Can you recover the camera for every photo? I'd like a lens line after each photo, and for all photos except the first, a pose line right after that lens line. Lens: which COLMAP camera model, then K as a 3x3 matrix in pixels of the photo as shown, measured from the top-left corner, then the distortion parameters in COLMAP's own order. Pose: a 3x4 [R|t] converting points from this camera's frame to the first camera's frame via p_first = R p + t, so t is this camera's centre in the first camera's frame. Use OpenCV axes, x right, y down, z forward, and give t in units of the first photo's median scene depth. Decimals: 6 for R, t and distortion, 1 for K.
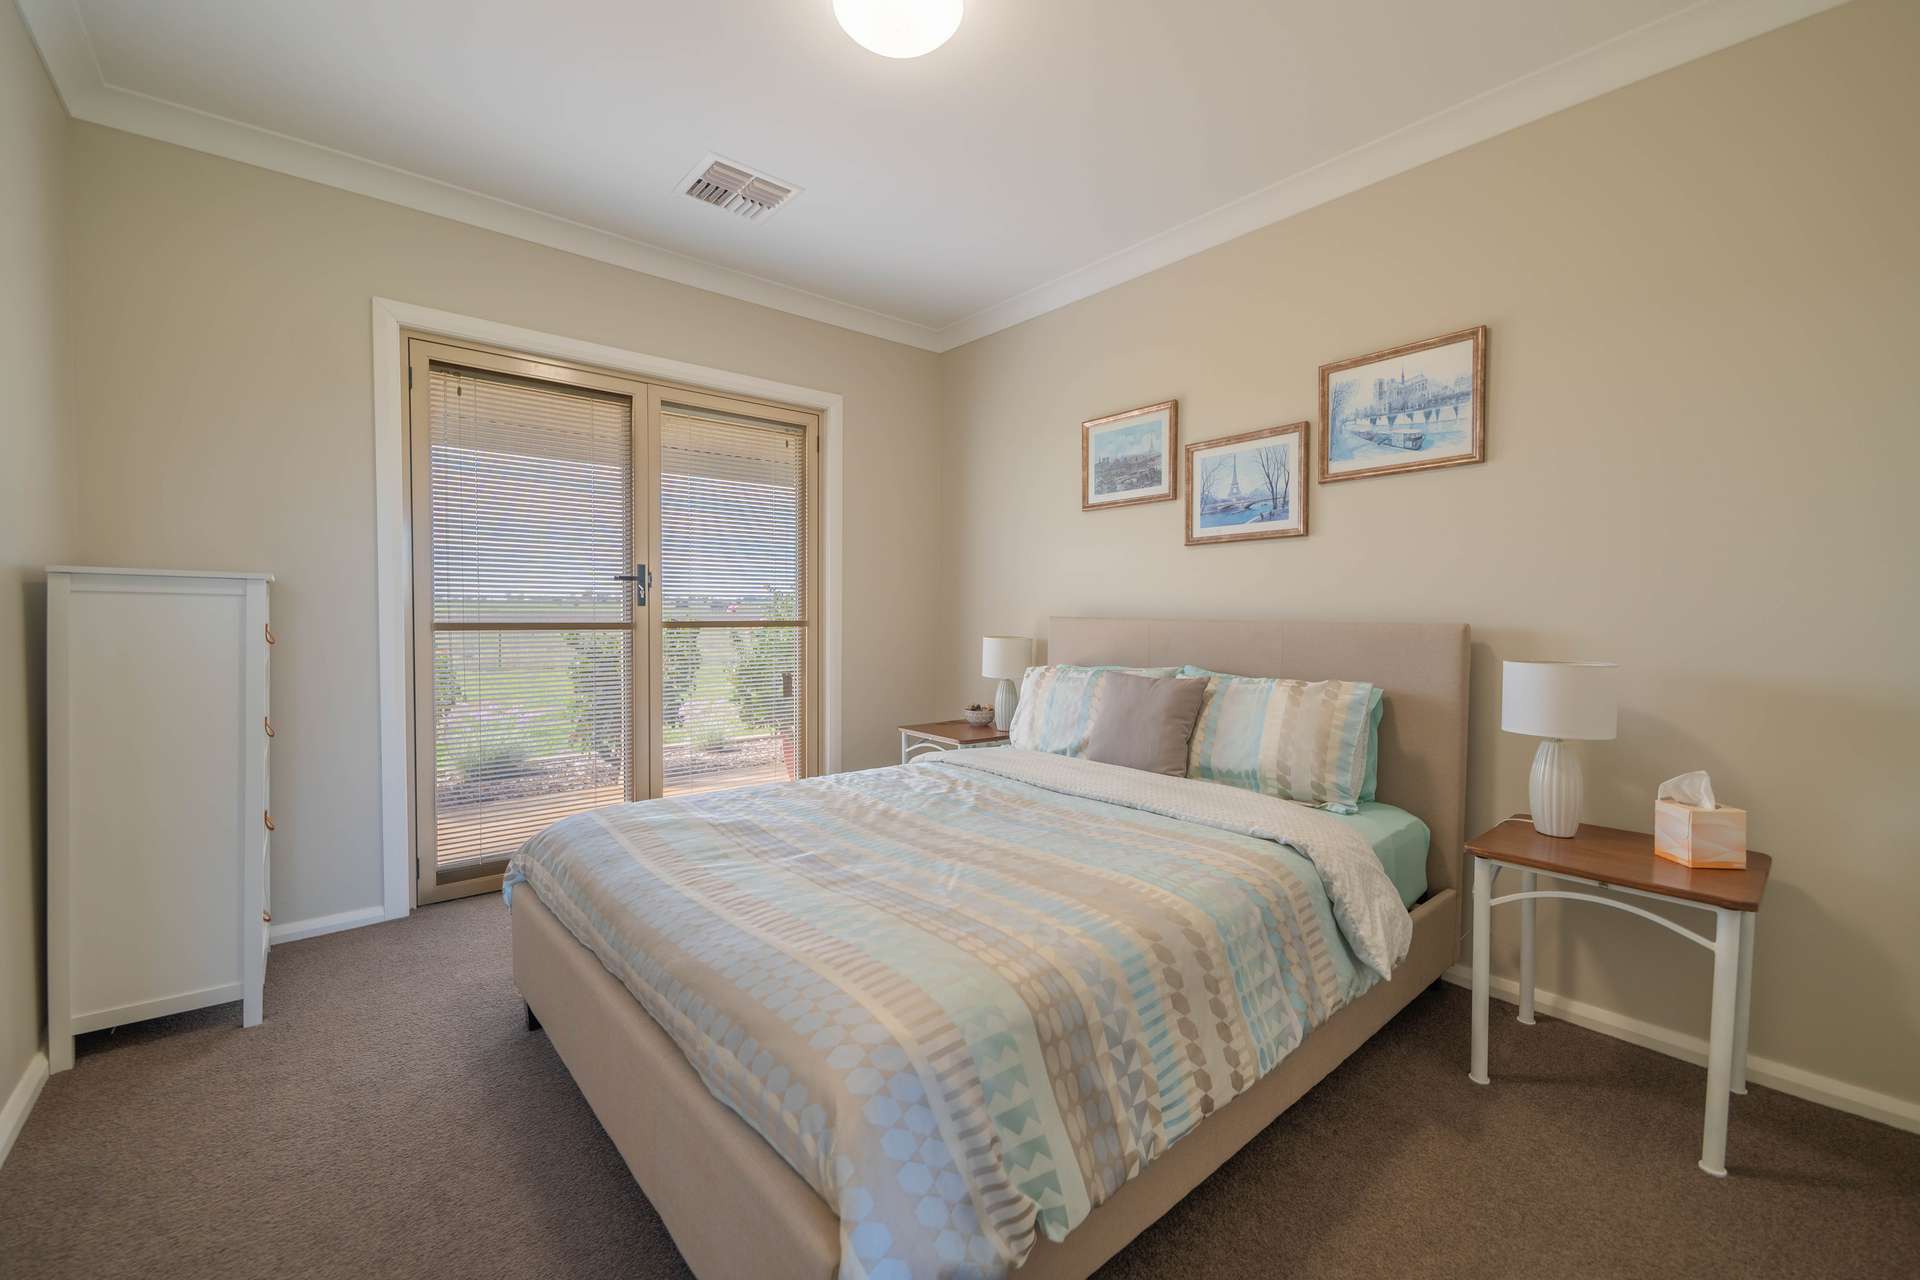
lens RADIAL K [[784.6, 0, 960.0], [0, 784.6, 640.0], [0, 0, 1]] dist [0.001122, -0.000085]
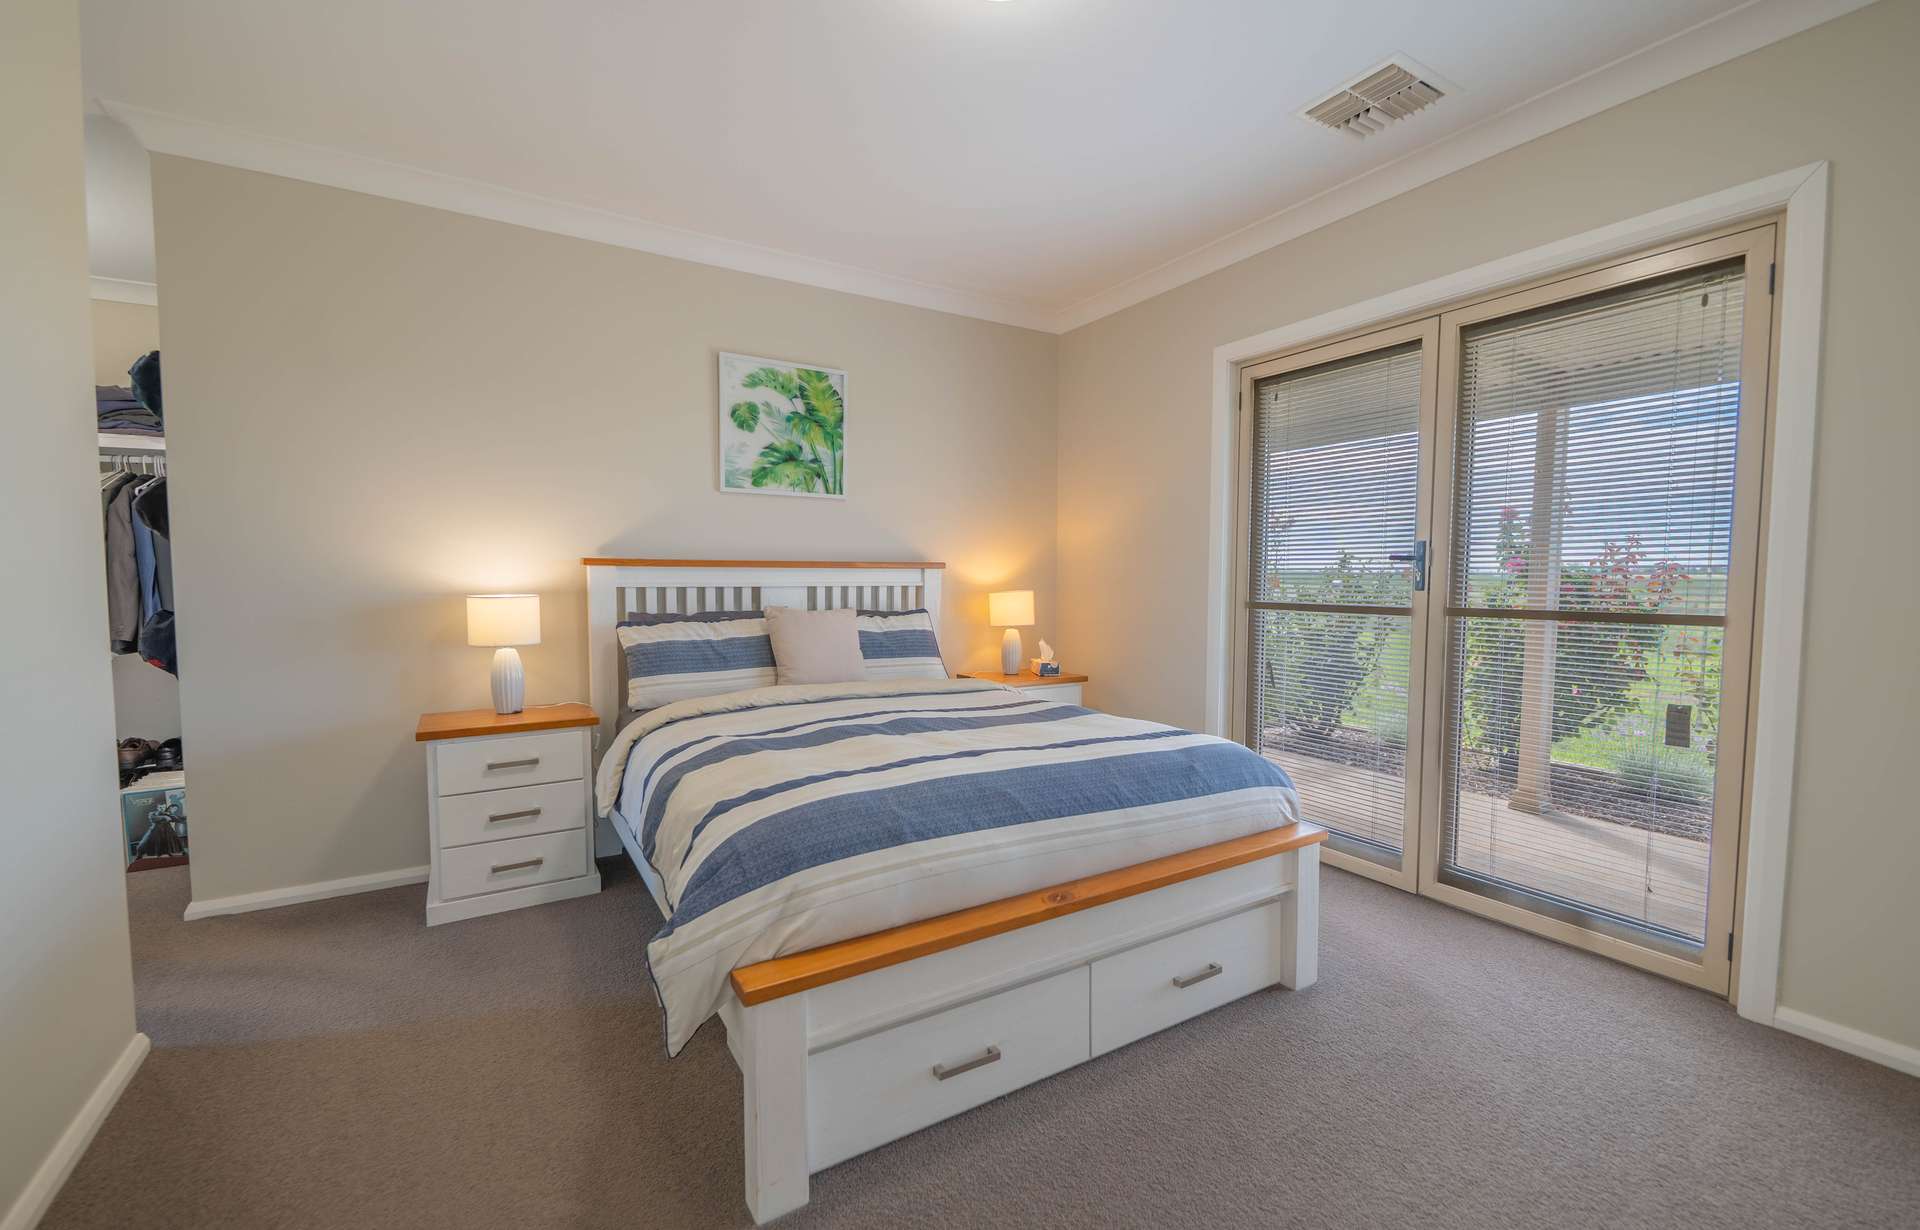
lens RADIAL K [[788.2, 0, 960.0], [0, 788.2, 615.0], [0, 0, 1]] dist [0.000630, -0.000105]
pose [[-0.173060, 0.047683, -0.983756, 0.532758], [-0.038632, 0.997730, 0.055157, -0.043322], [0.984153, 0.047550, -0.170825, 0.695496]]
